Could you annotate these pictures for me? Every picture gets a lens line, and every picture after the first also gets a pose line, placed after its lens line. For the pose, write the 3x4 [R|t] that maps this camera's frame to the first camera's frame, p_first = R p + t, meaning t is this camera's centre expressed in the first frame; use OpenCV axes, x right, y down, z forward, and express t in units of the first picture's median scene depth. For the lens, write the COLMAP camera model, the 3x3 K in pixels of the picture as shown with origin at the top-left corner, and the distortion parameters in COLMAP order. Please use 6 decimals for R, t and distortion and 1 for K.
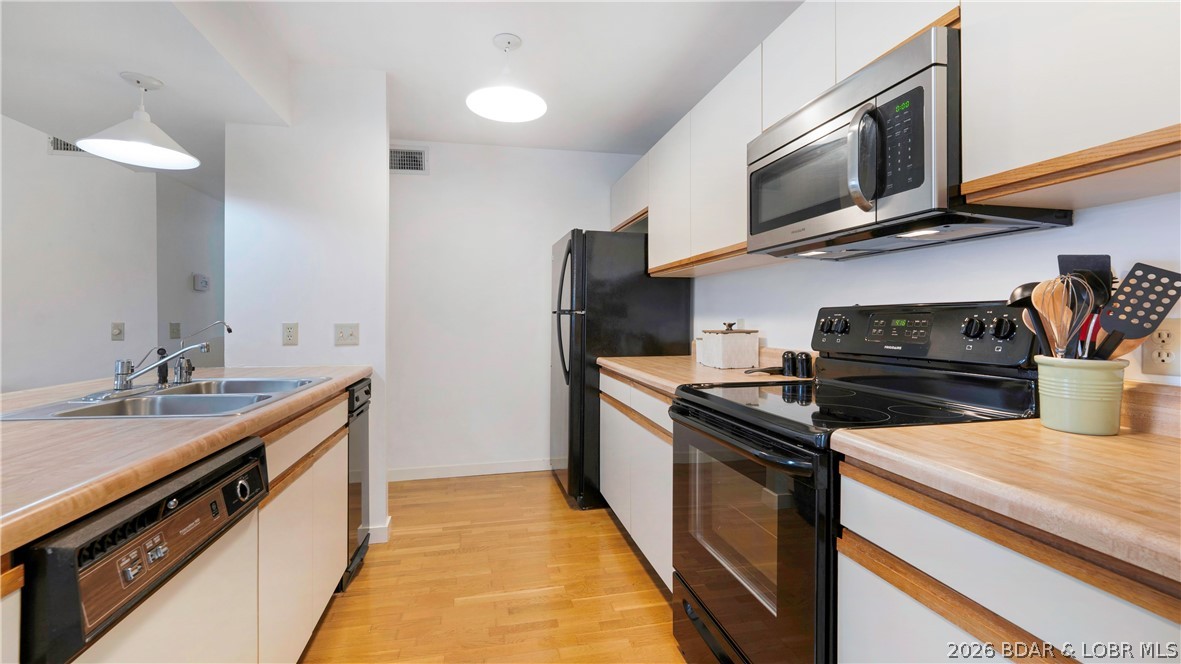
lens RADIAL K [[498.3, 0, 577.8], [0, 498.3, 317.1], [0, 0, 1]] dist [-0.000623, -0.000064]
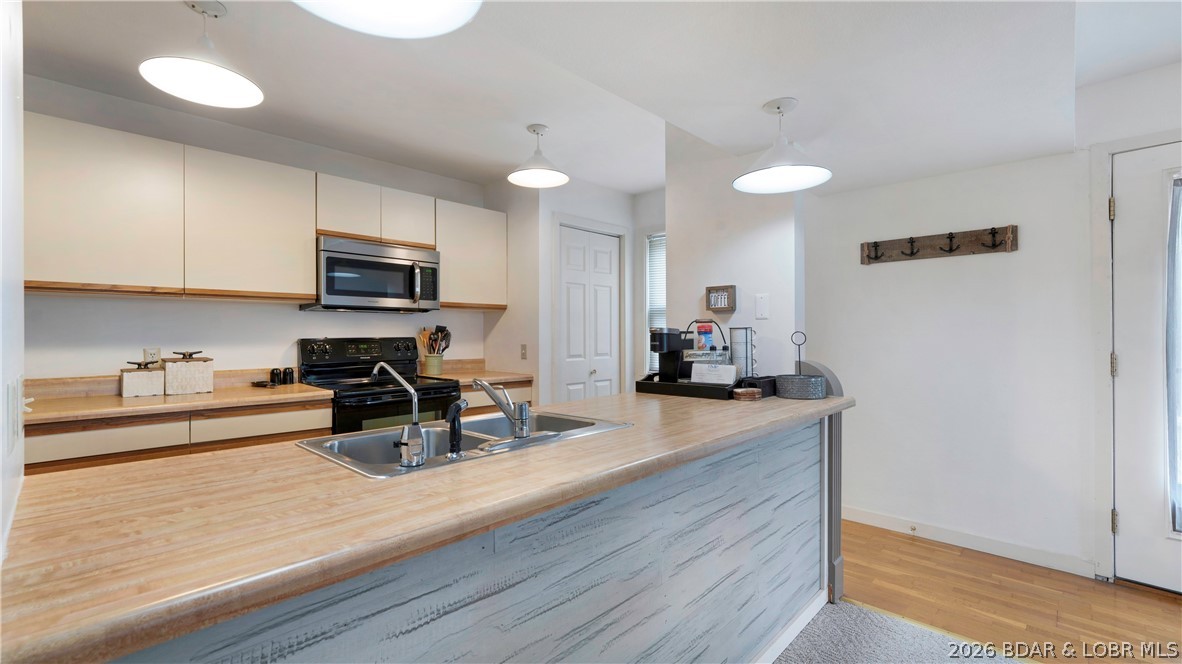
lens RADIAL K [[501.3, 0, 577.6], [0, 501.3, 330.9], [0, 0, 1]] dist [-0.002142, -0.000306]
pose [[-0.553495, 0.010843, 0.832782, -1.353062], [0.006174, 0.999941, -0.008915, -0.024530], [-0.832830, 0.000207, -0.553529, 1.133155]]
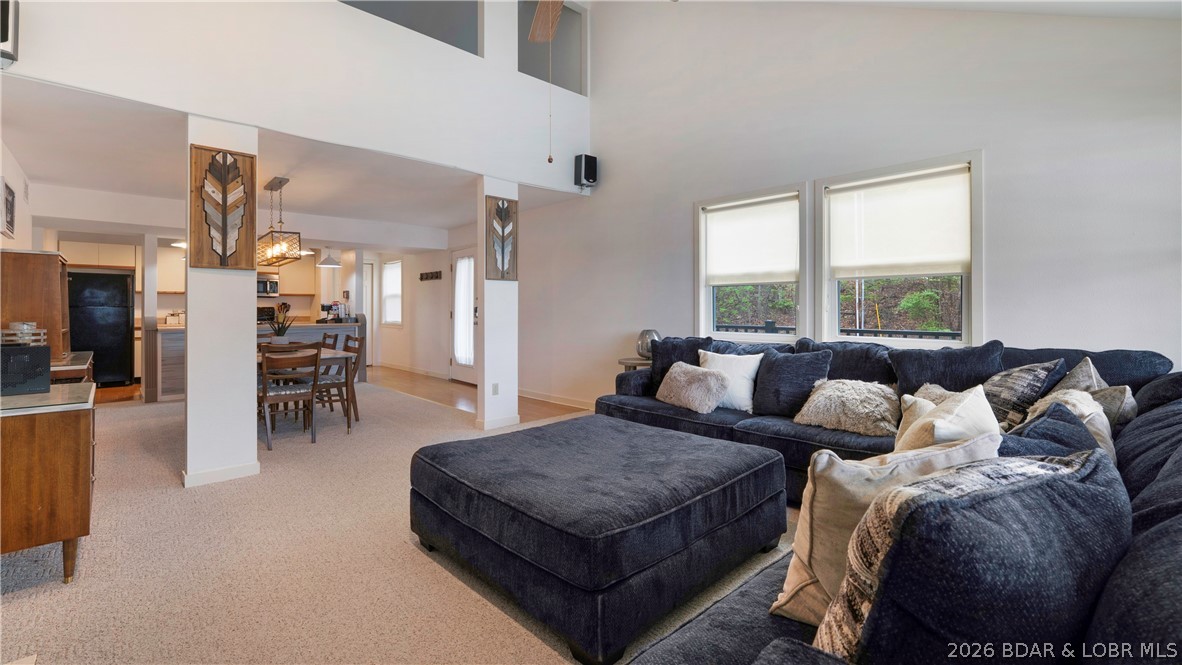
lens RADIAL K [[499.3, 0, 588.7], [0, 499.3, 313.1], [0, 0, 1]] dist [-0.016783, -0.000128]
pose [[-0.532072, -0.003009, 0.846694, -5.178114], [0.003220, 0.999979, 0.005577, 0.021024], [-0.846693, 0.005694, -0.532051, 0.574599]]
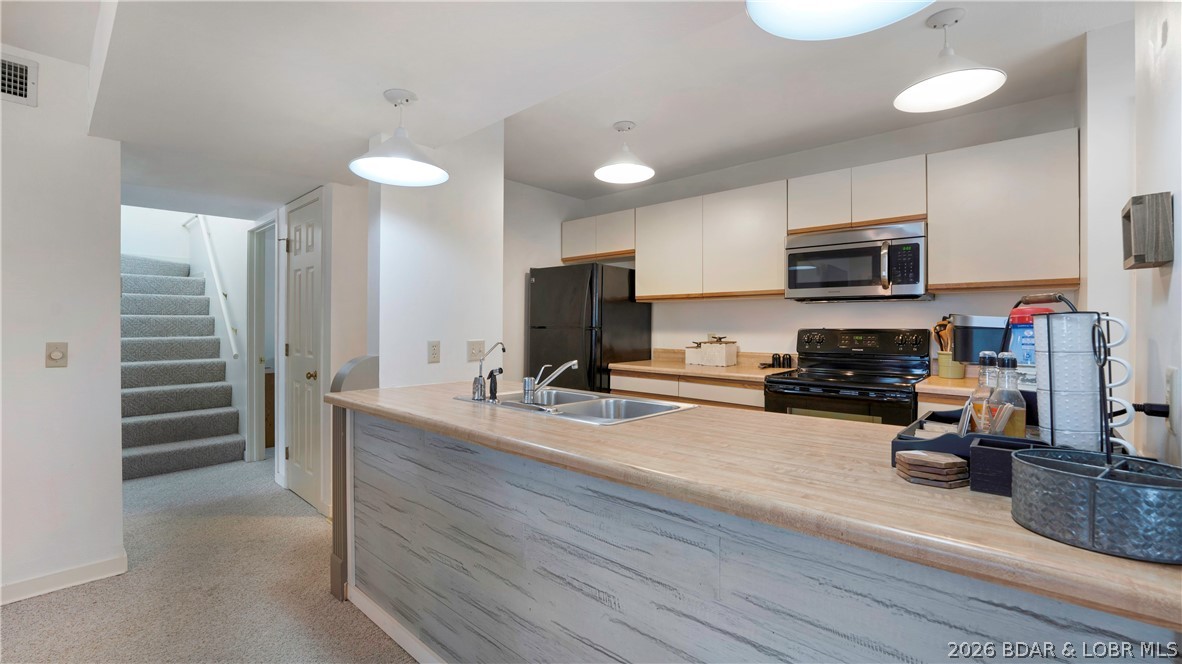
lens RADIAL K [[494.8, 0, 587.6], [0, 494.8, 327.0], [0, 0, 1]] dist [-0.018493, 0.000252]
pose [[0.805970, 0.002756, 0.591949, -1.177763], [-0.005330, 0.999982, 0.002601, -0.026624], [-0.591932, -0.005252, 0.805971, 0.007104]]
